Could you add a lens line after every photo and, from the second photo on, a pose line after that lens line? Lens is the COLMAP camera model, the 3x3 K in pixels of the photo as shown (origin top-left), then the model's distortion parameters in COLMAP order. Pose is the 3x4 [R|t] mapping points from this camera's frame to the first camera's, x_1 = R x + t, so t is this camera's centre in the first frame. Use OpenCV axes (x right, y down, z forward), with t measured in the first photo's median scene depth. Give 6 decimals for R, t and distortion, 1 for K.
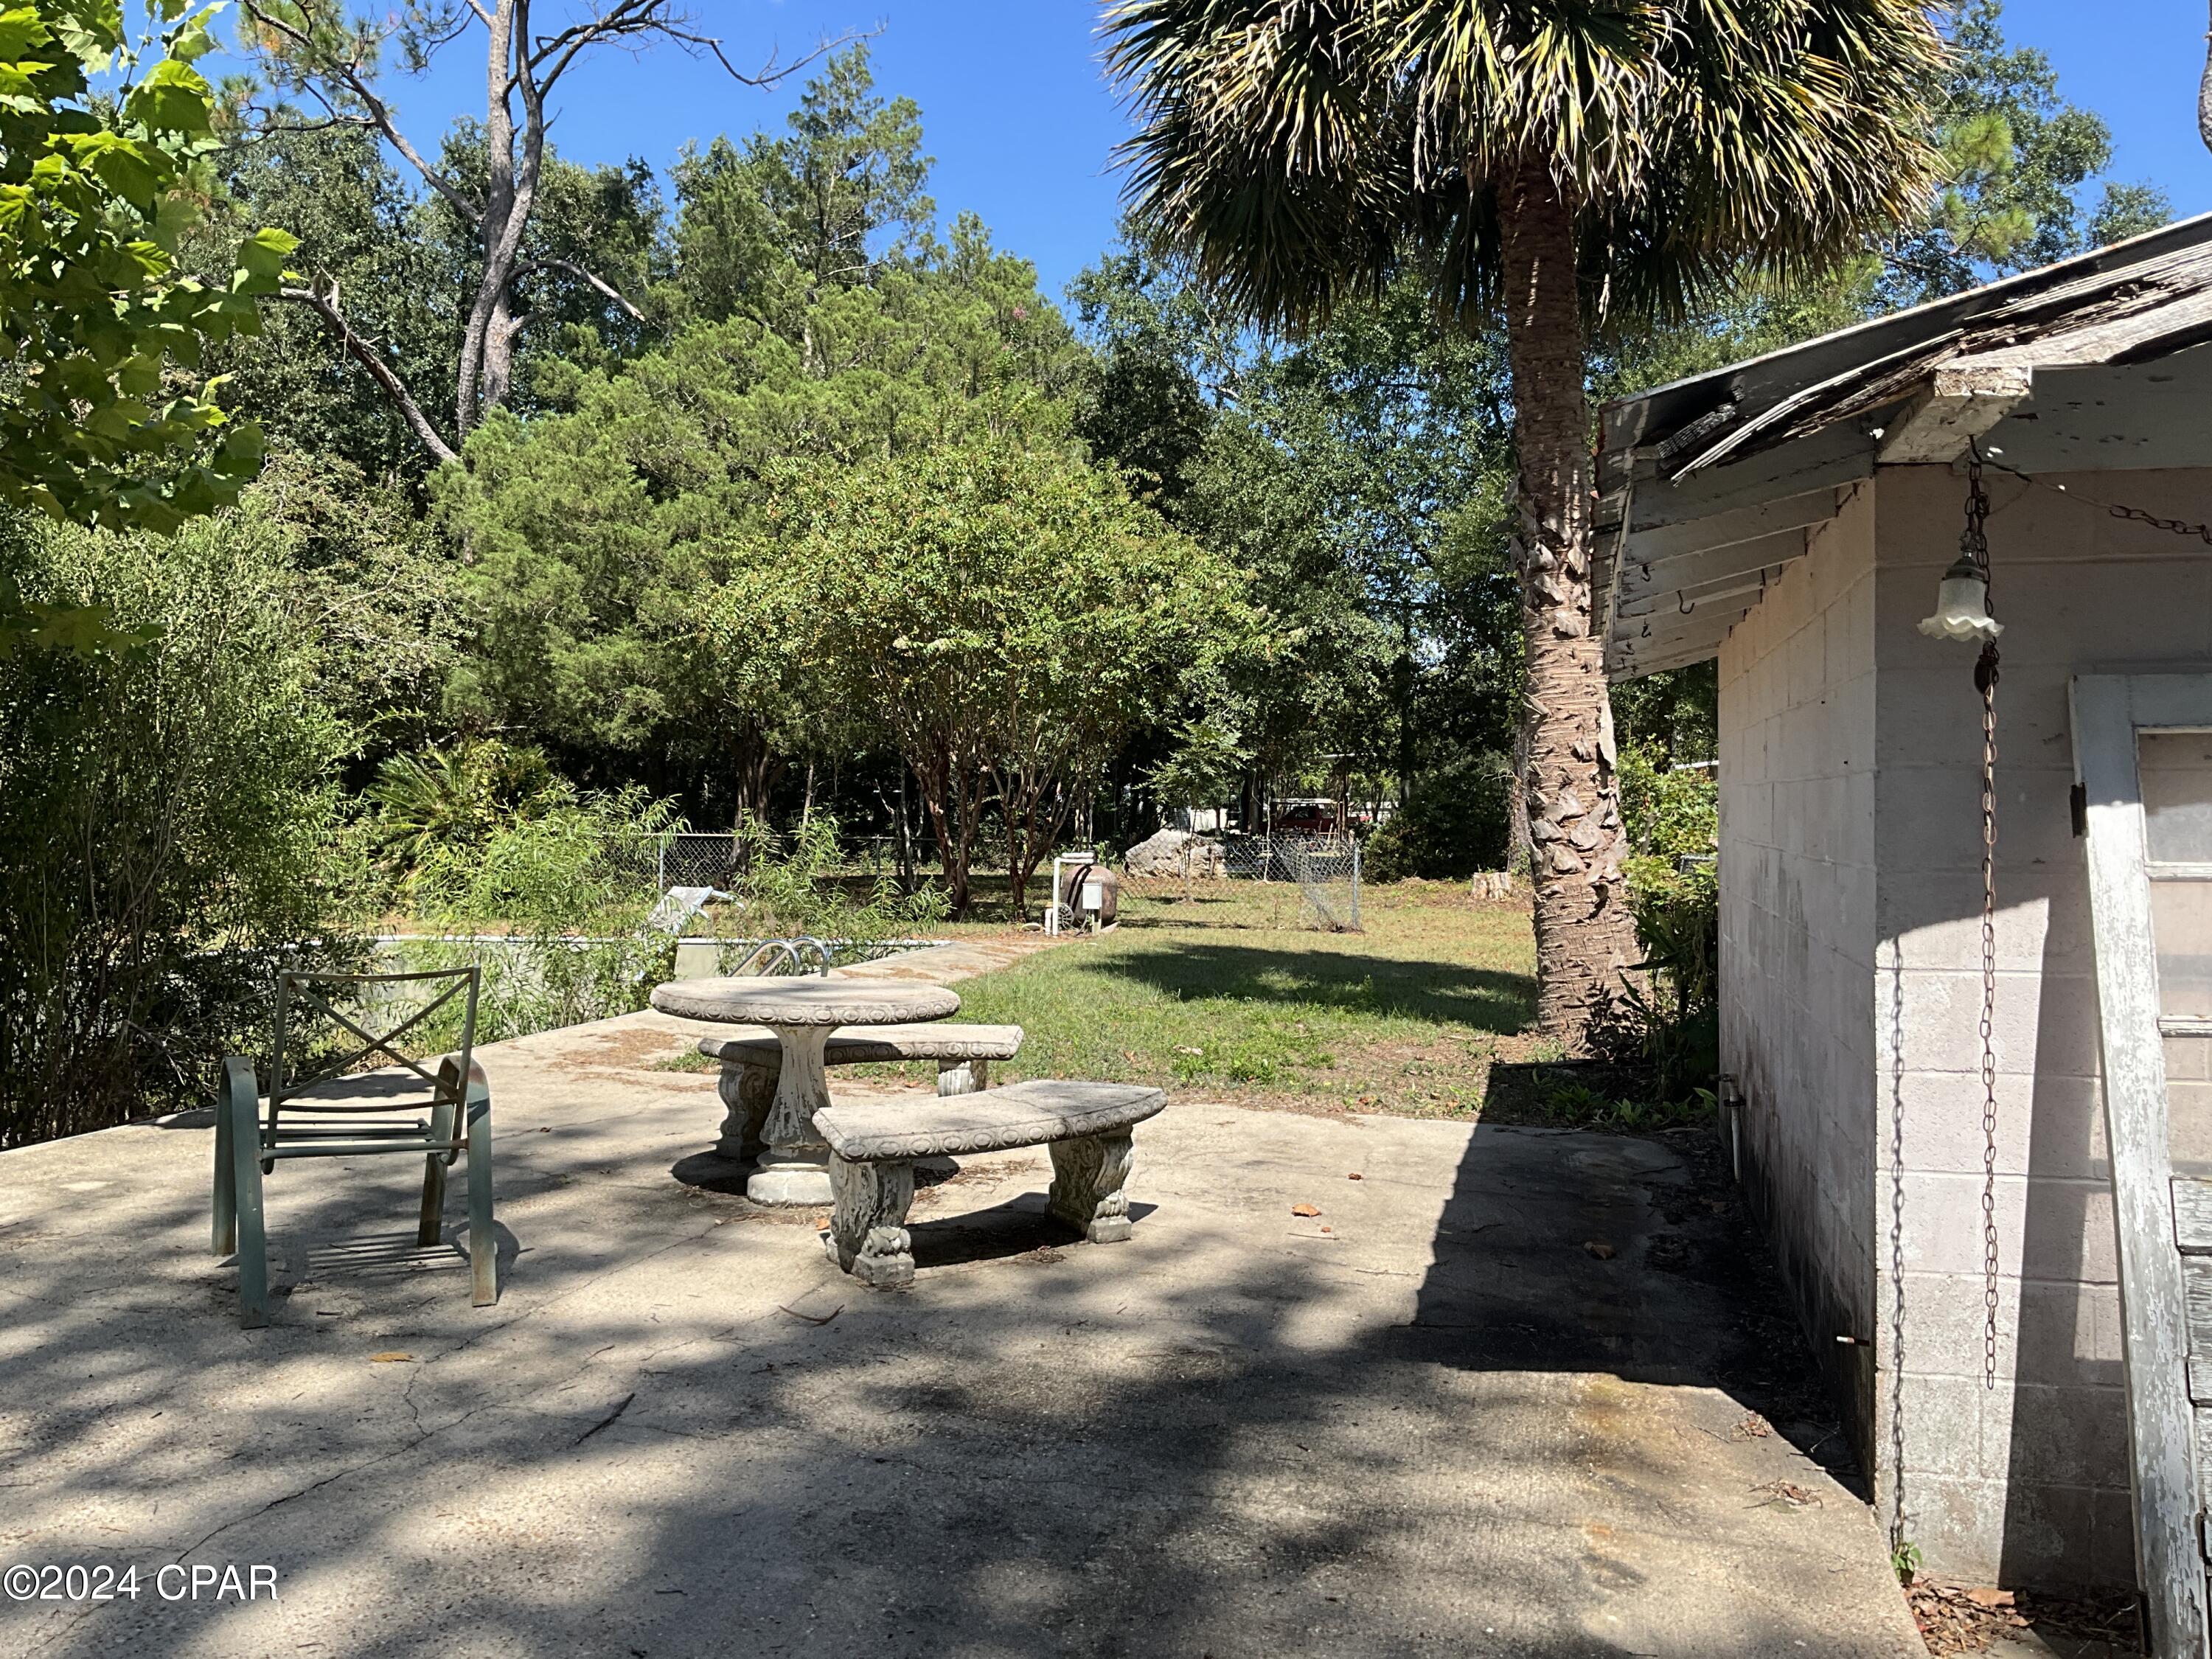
lens RADIAL K [[1903.0, 0, 1107.9], [0, 1903.0, 840.6], [0, 0, 1]] dist [0.077953, -0.134483]
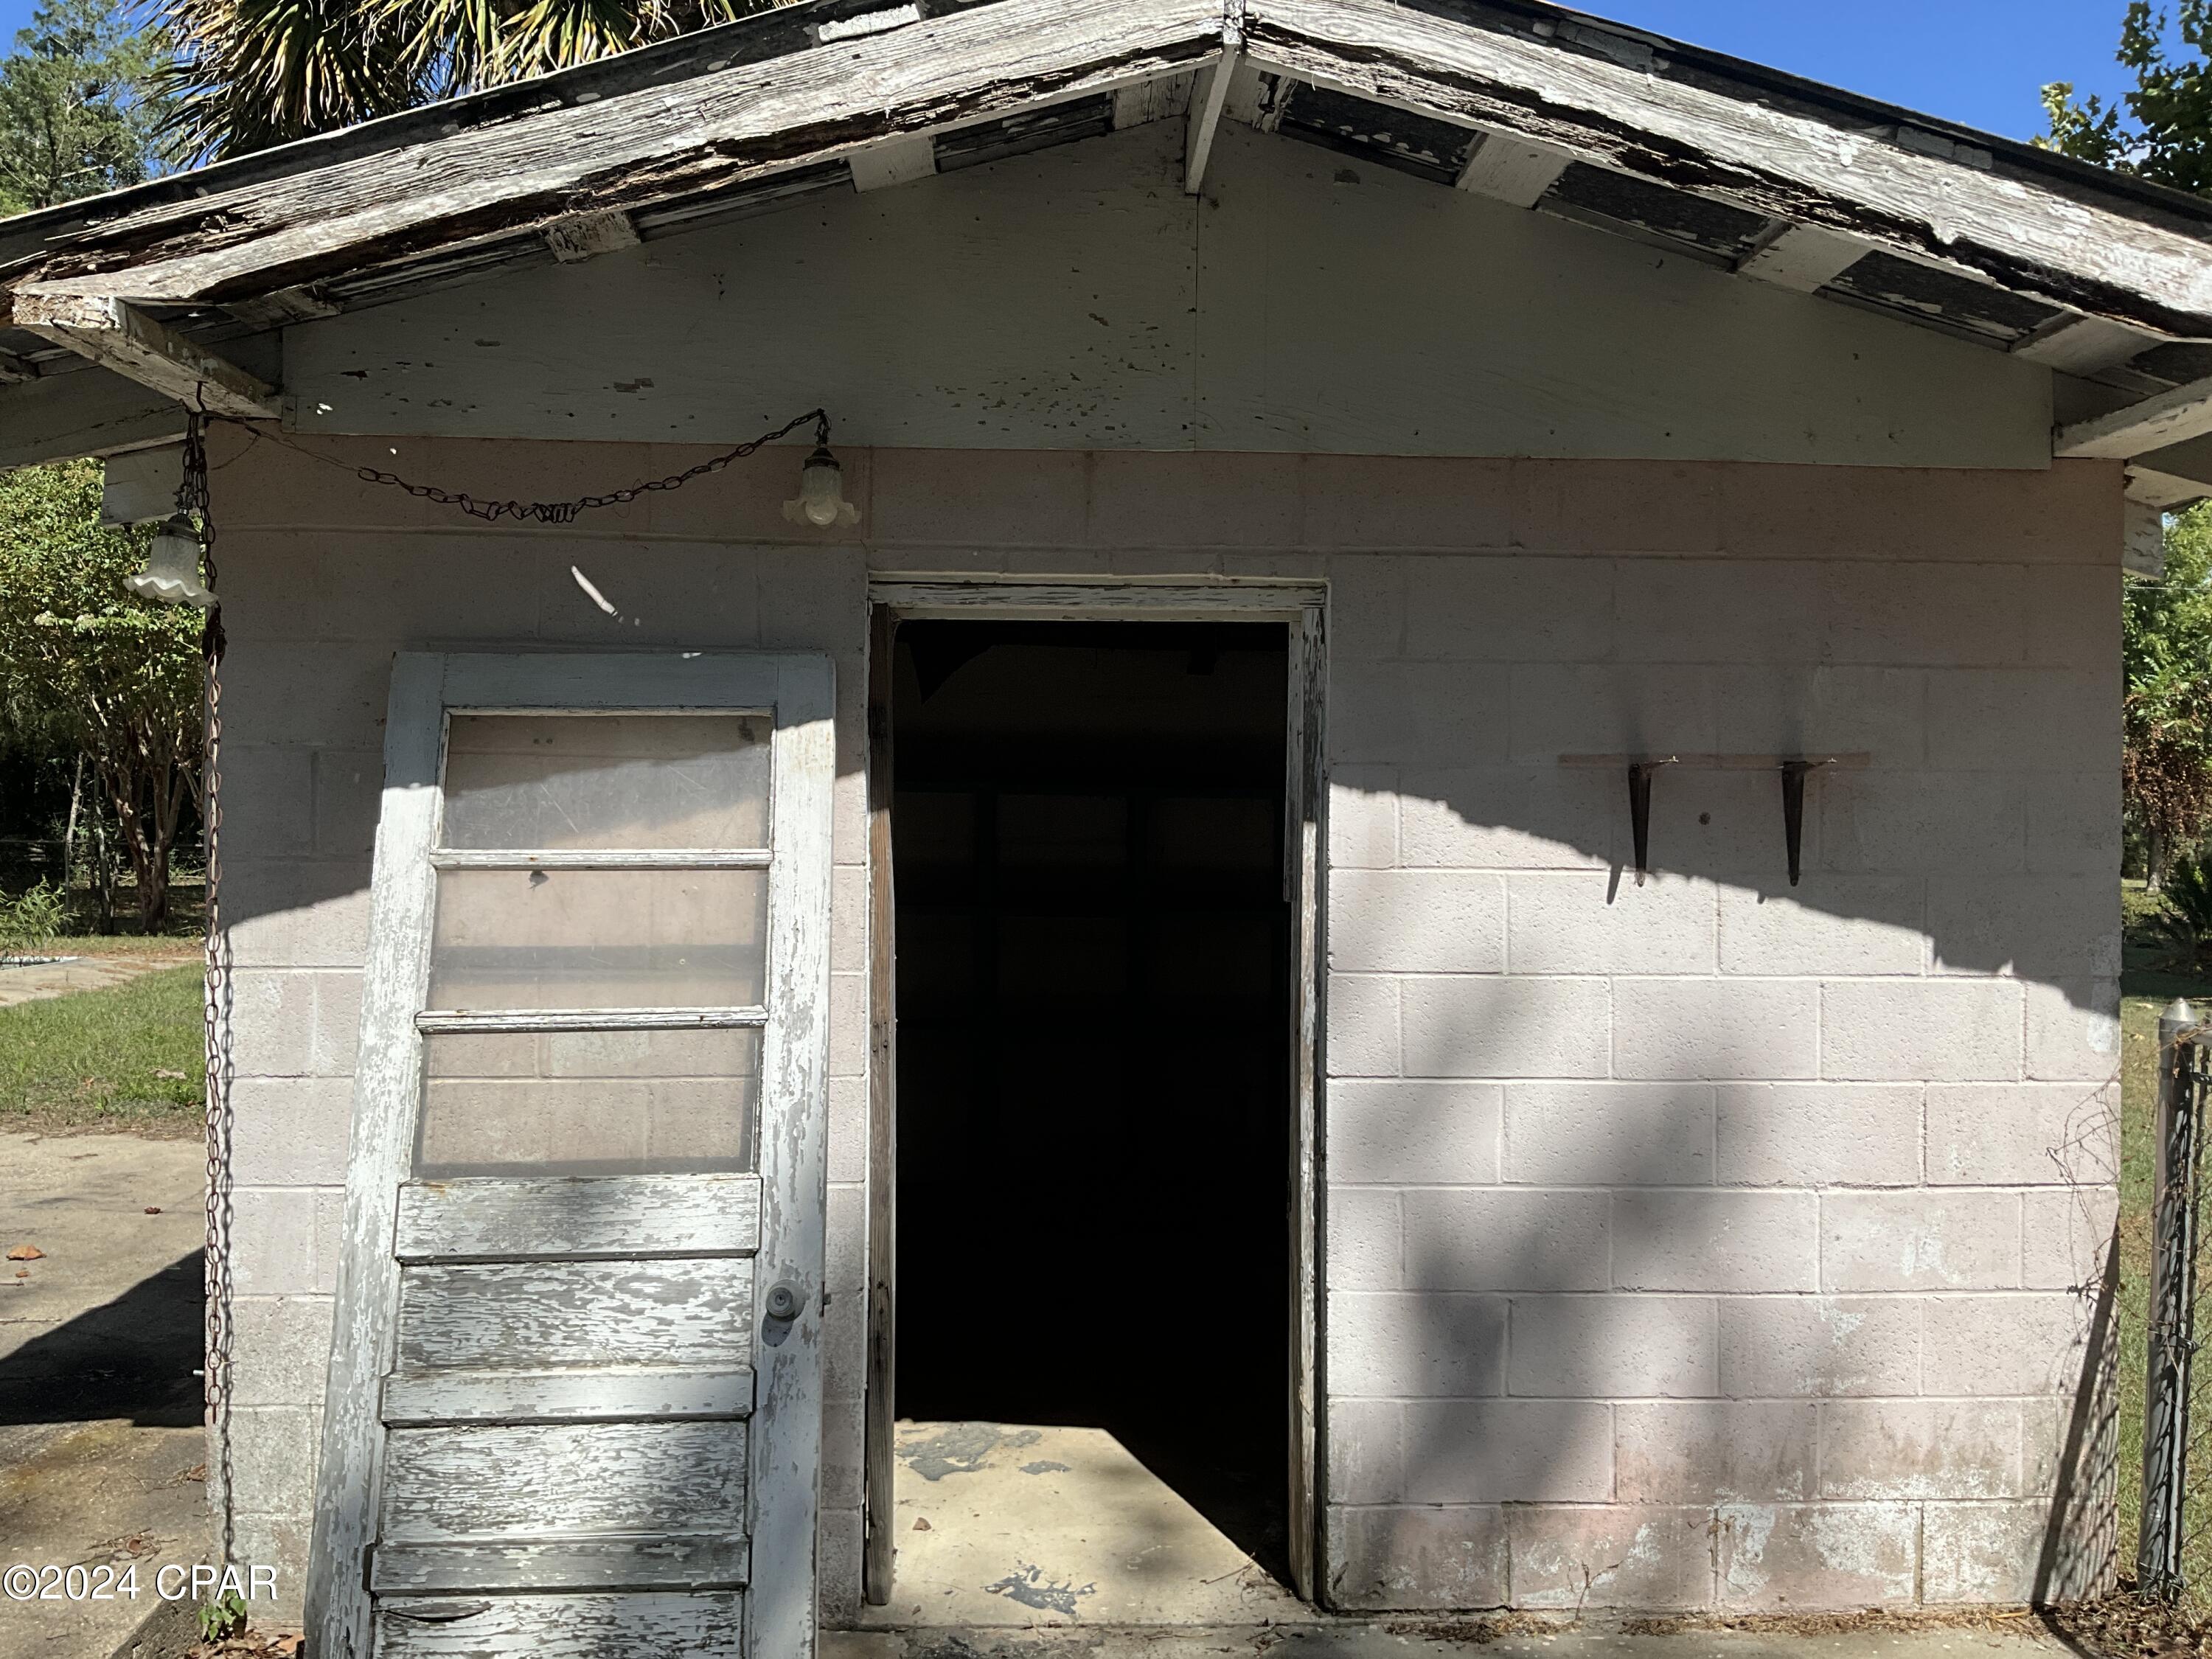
lens RADIAL K [[1903.0, 0, 1214.2], [0, 1903.0, 848.8], [0, 0, 1]] dist [0.077953, -0.134483]
pose [[0.960889, 0.013222, 0.276620, 0.349425], [-0.011511, 0.999903, -0.007811, 0.007440], [-0.276696, 0.004321, 0.960948, -0.007485]]
